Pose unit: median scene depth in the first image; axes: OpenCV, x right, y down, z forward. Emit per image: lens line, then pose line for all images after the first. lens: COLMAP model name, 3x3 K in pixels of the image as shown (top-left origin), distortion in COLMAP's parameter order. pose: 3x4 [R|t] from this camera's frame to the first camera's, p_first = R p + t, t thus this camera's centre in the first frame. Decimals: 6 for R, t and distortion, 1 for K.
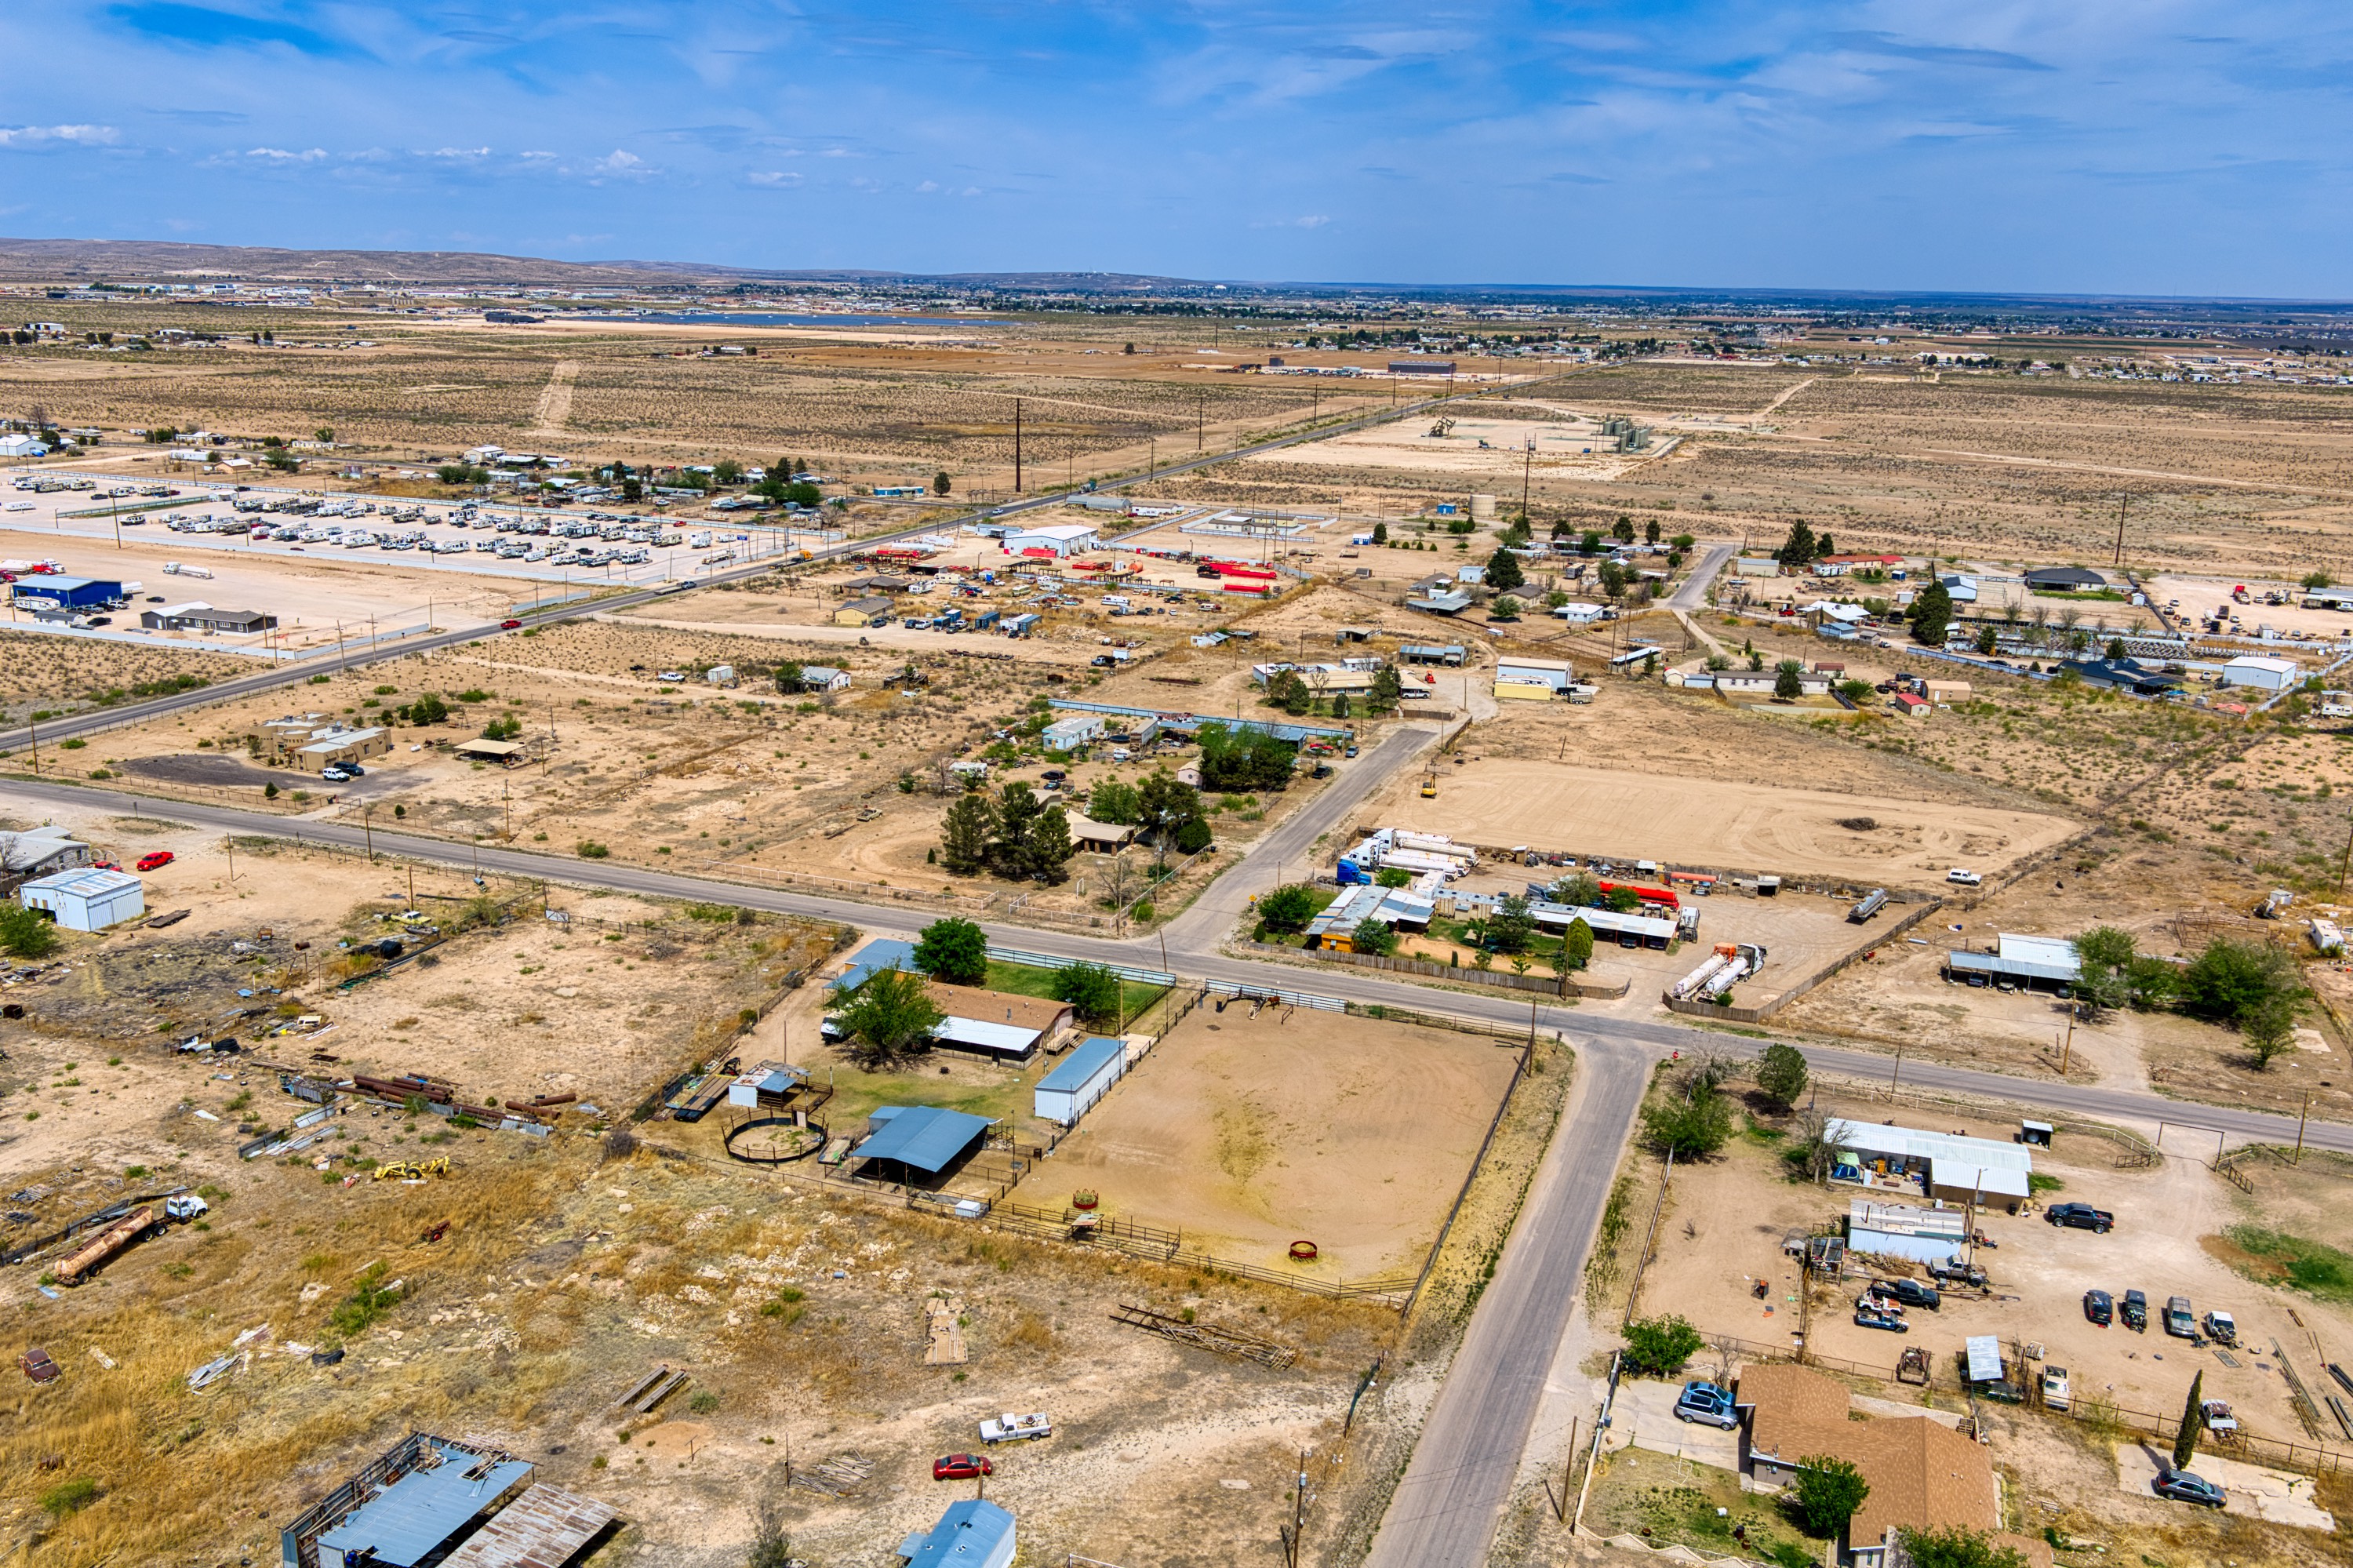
lens RADIAL K [[1914.4, 0, 1188.0], [0, 1914.4, 779.4], [0, 0, 1]] dist [0.111518, -0.306103]
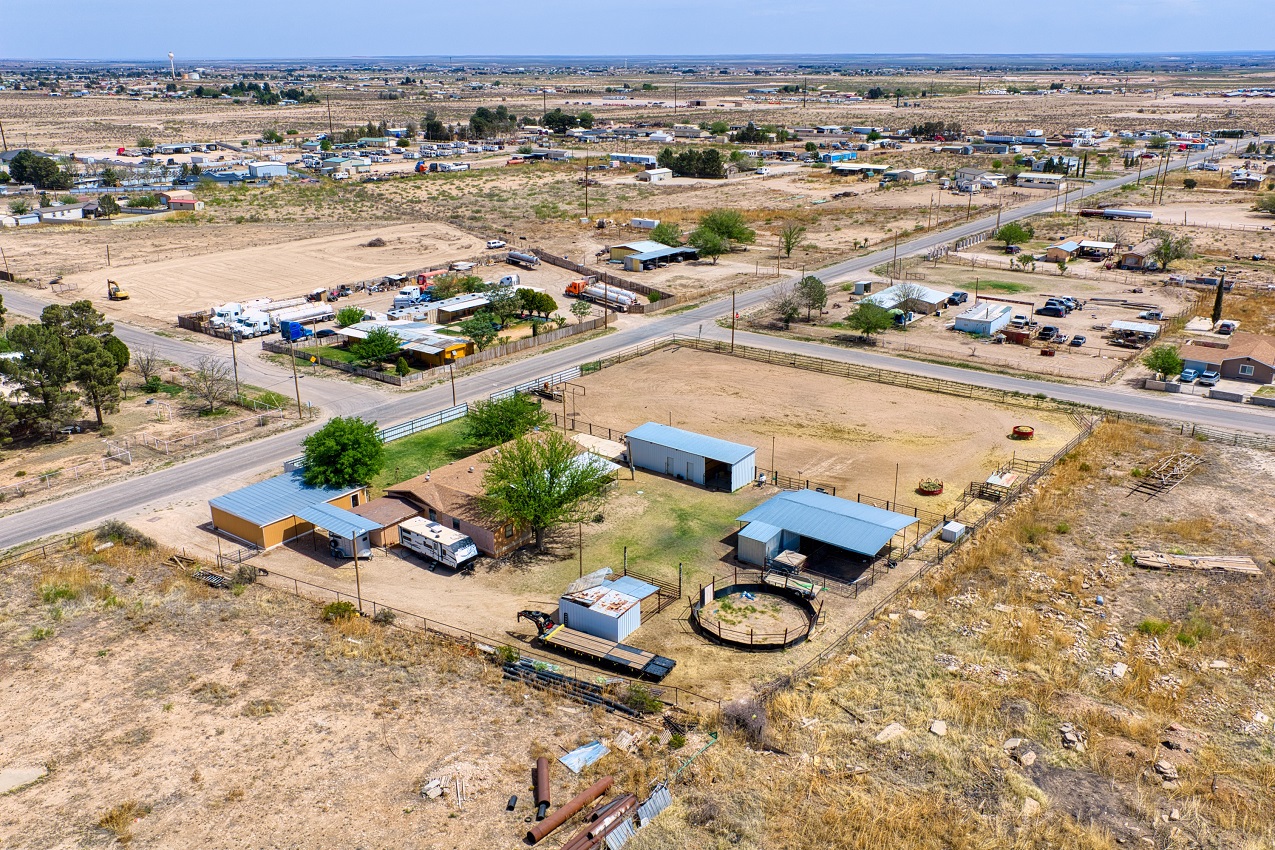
lens RADIAL K [[1037.0, 0, 643.8], [0, 1037.0, 426.8], [0, 0, 1]] dist [0.054571, -0.092019]
pose [[0.308782, -0.338336, 0.888922, -0.453765], [0.251720, 0.930338, 0.266660, -0.010090], [-0.917219, 0.141420, 0.372438, 0.674095]]
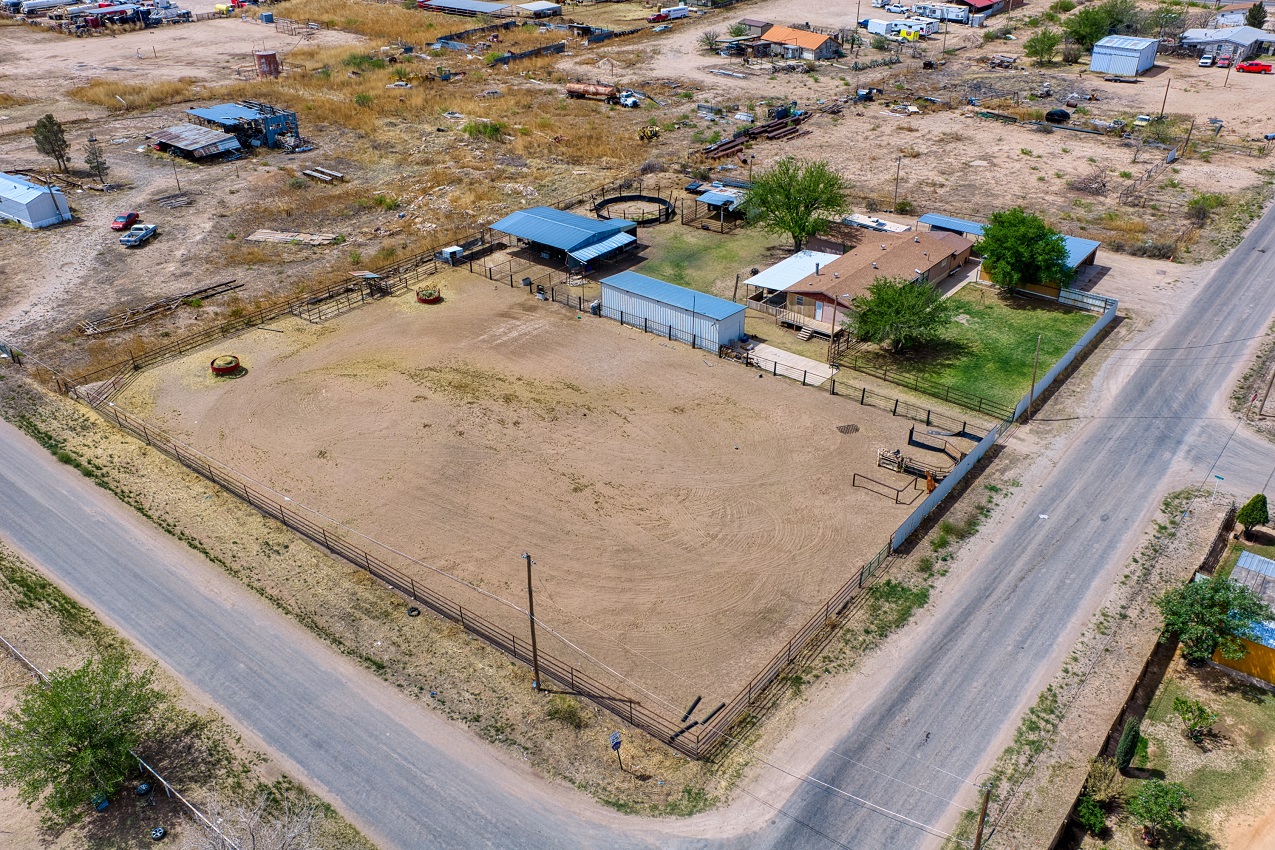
lens RADIAL K [[1039.7, 0, 644.0], [0, 1039.7, 425.3], [0, 0, 1]] dist [0.032621, -0.034445]
pose [[-0.309030, 0.466987, -0.828507, 0.315349], [-0.244045, 0.803041, 0.543661, -0.052952], [0.919208, 0.370200, -0.134198, 0.889331]]
